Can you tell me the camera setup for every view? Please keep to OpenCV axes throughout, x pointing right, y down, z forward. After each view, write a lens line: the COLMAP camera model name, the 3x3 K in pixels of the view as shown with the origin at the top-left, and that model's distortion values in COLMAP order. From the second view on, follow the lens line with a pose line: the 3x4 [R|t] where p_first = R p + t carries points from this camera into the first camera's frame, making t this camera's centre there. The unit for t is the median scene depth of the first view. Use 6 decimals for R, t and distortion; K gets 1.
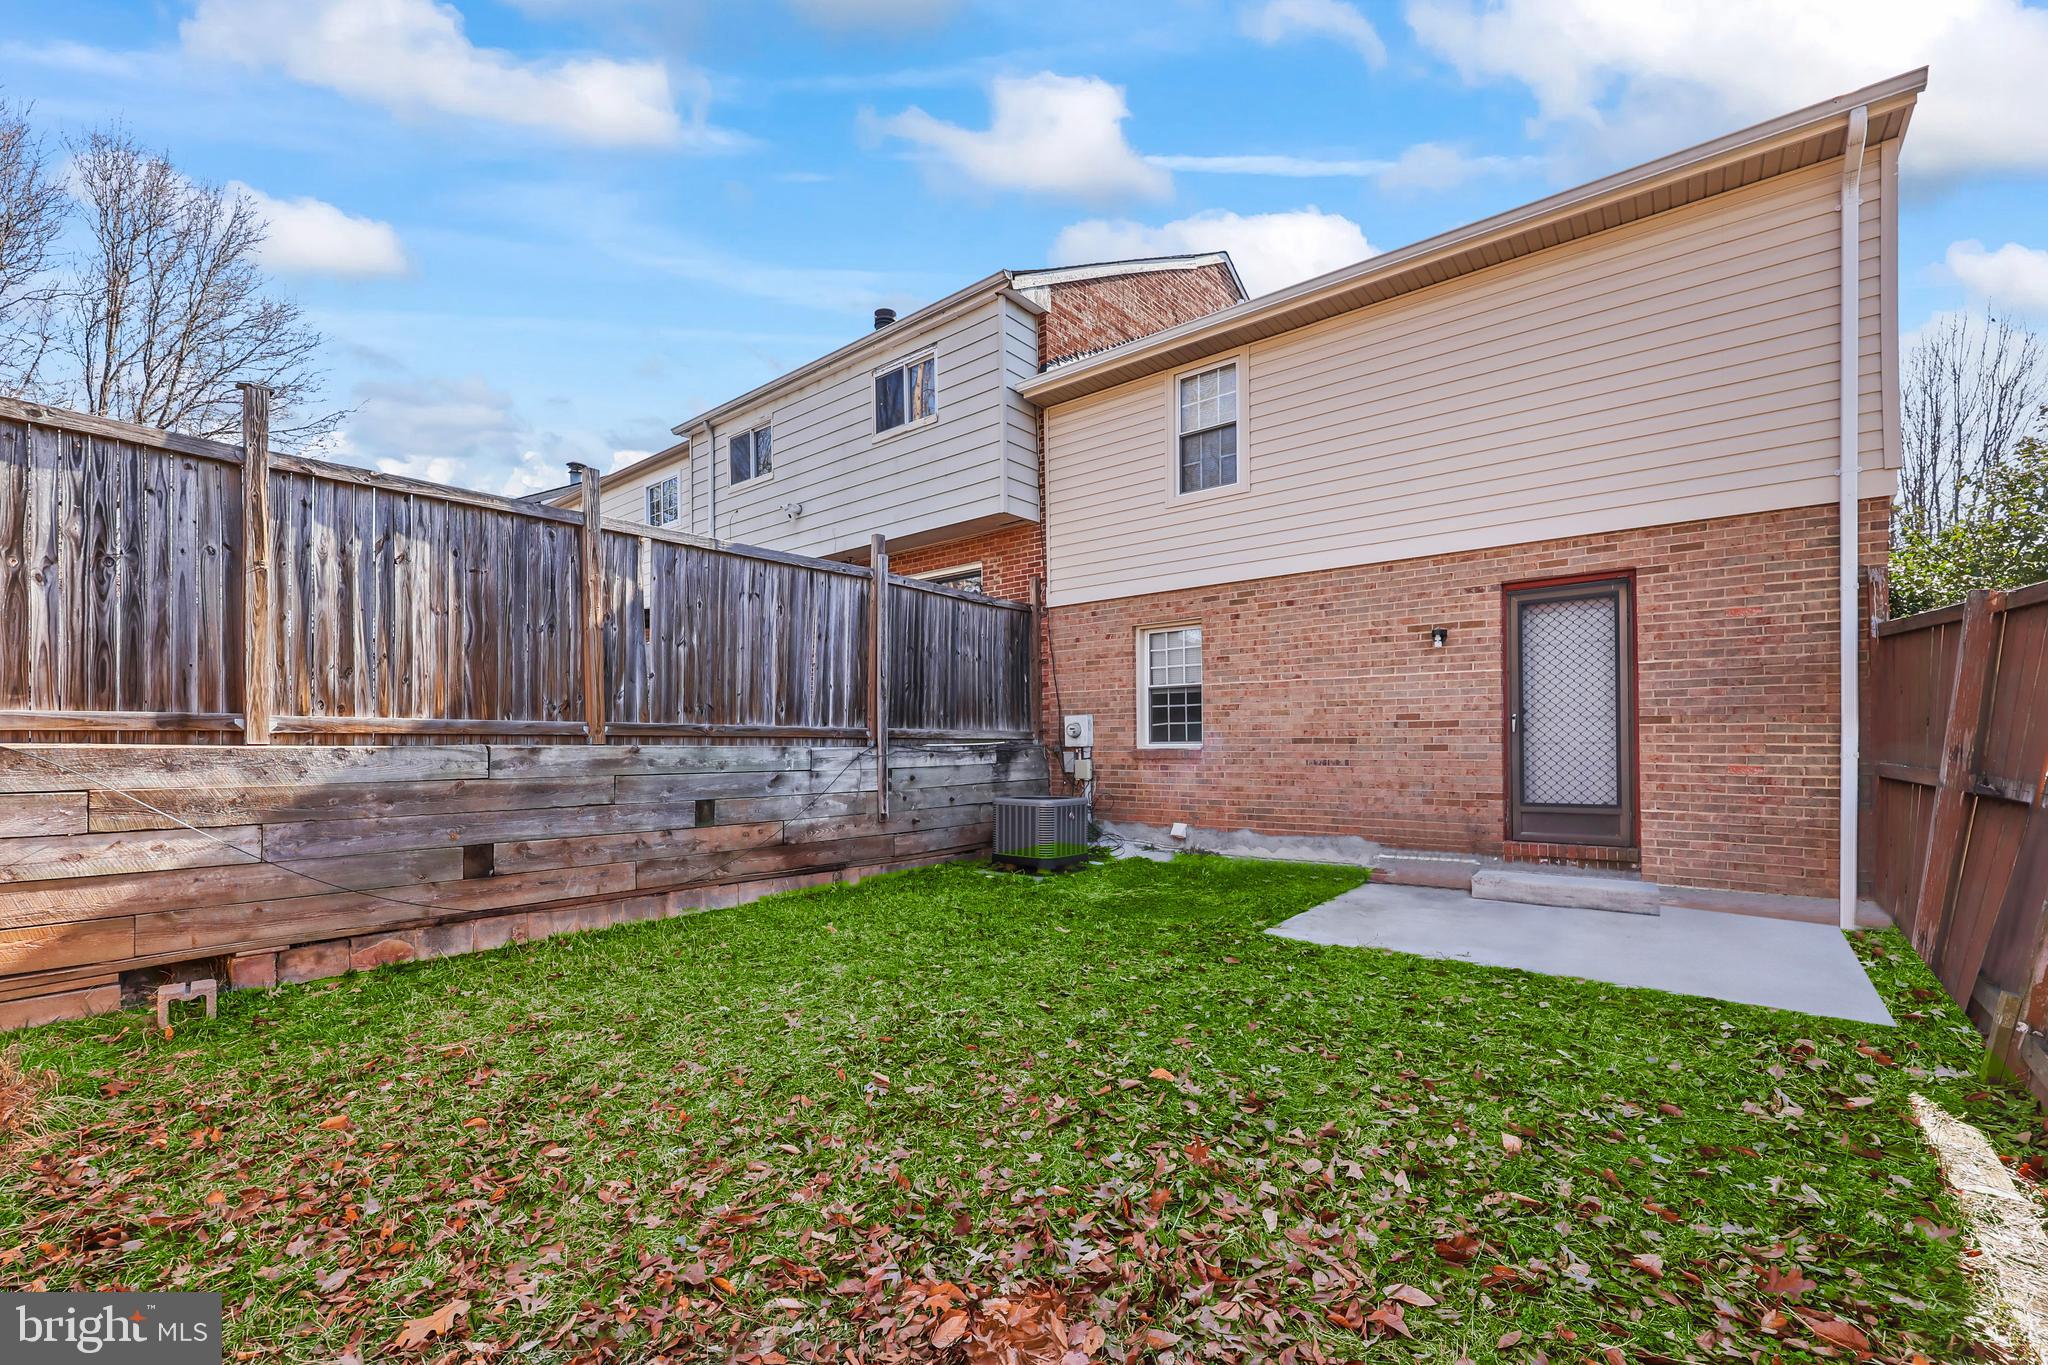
lens RADIAL K [[870.7, 0, 1036.8], [0, 870.7, 732.0], [0, 0, 1]] dist [0.000120, 0.000038]
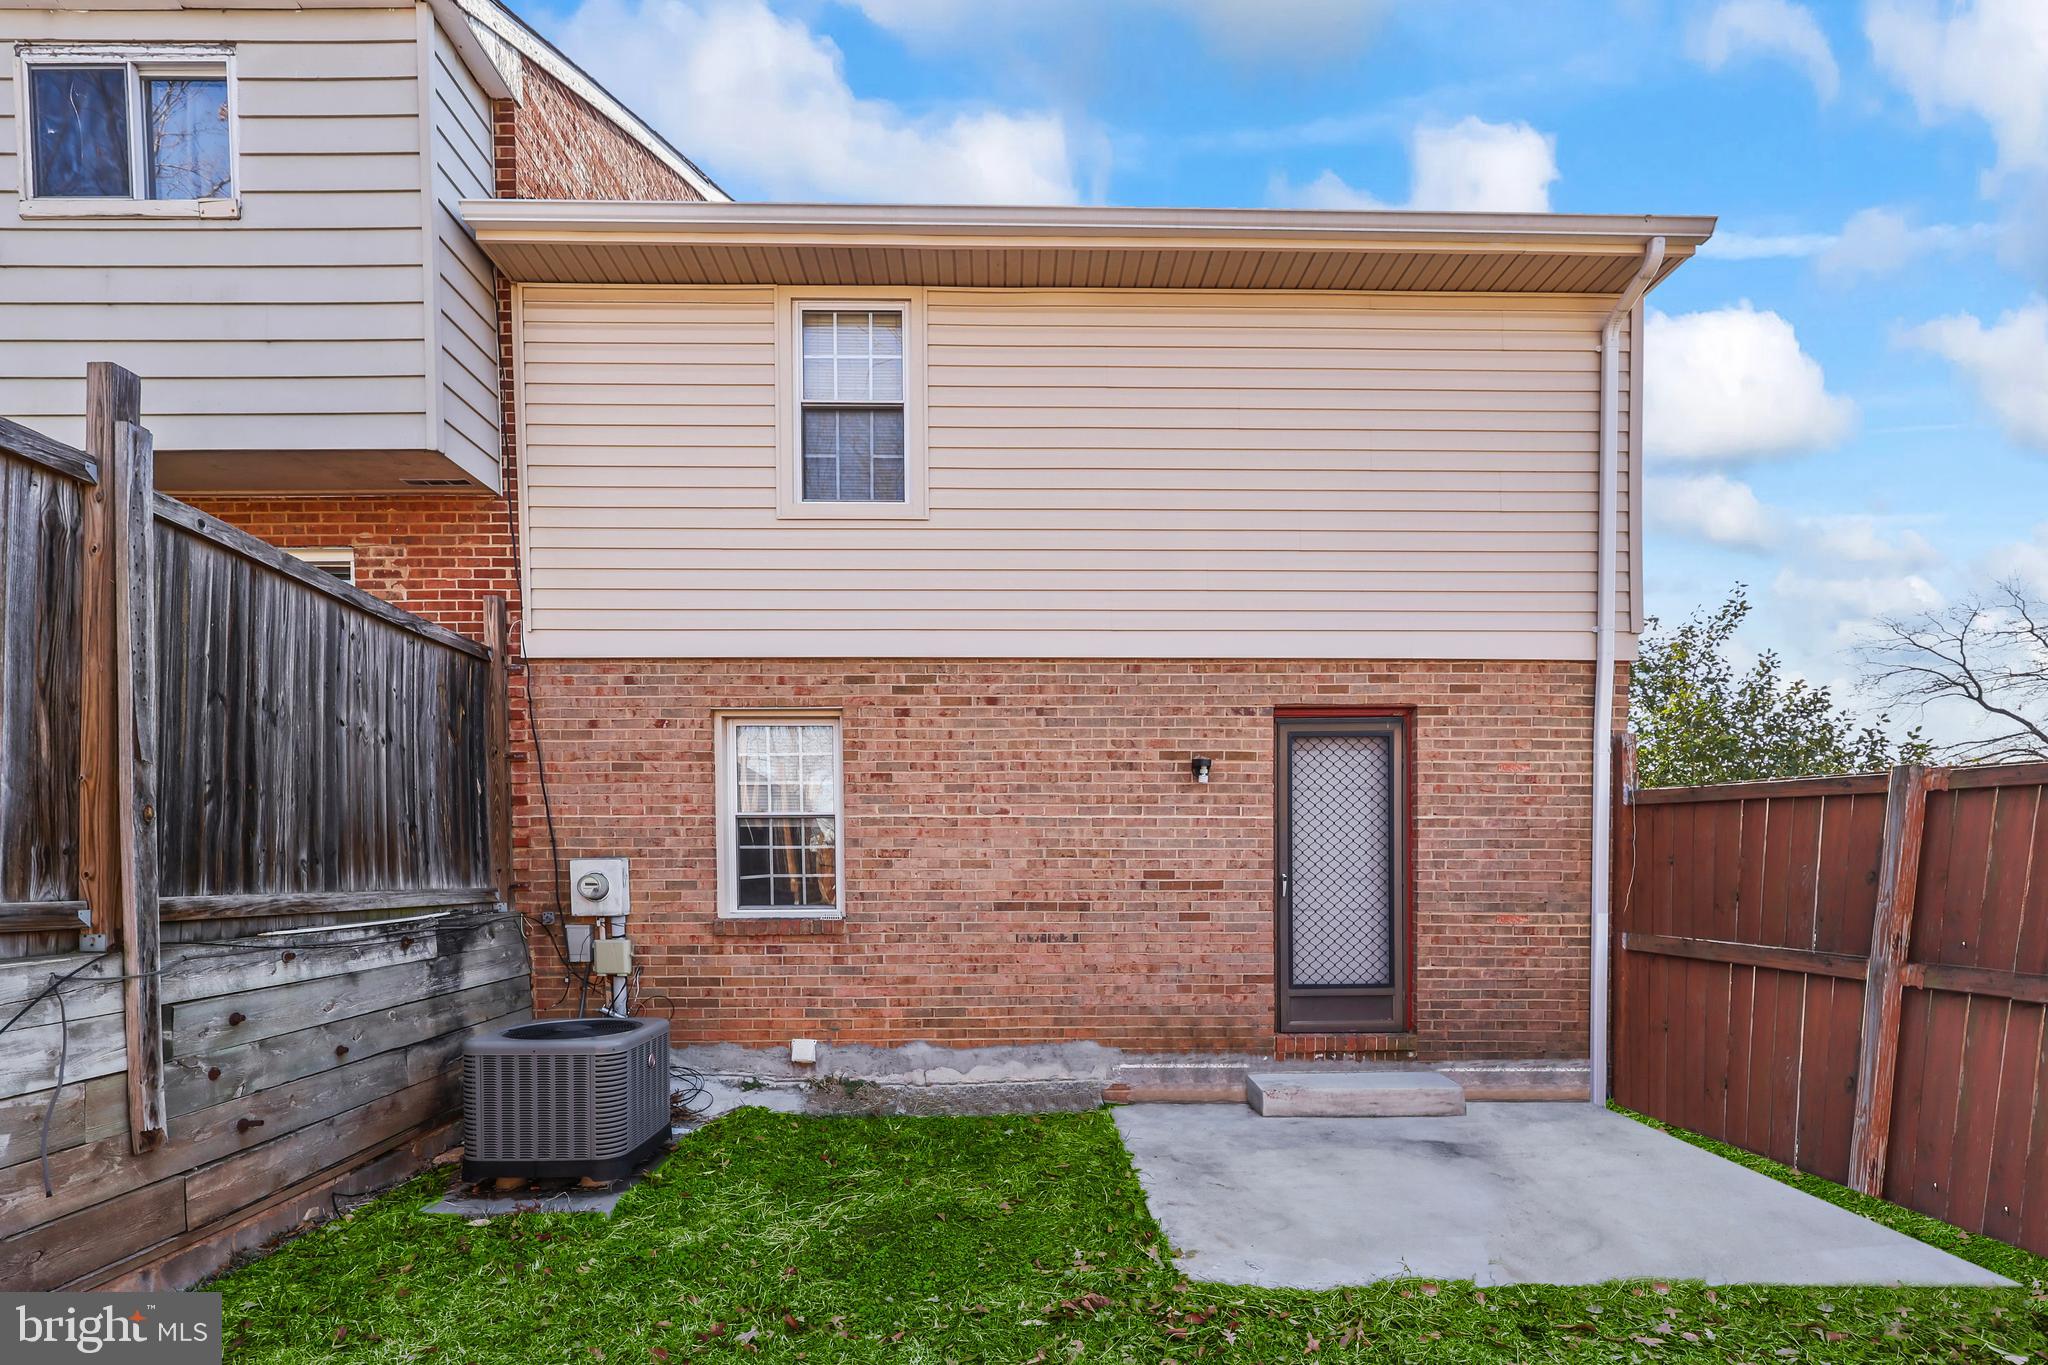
lens RADIAL K [[880.7, 0, 1020.0], [0, 880.7, 884.5], [0, 0, 1]] dist [-0.000694, 0.000247]
pose [[0.762395, -0.007977, 0.647063, -0.130009], [-0.012207, 0.999569, 0.026705, -0.024835], [-0.646997, -0.028259, 0.761969, 0.457620]]
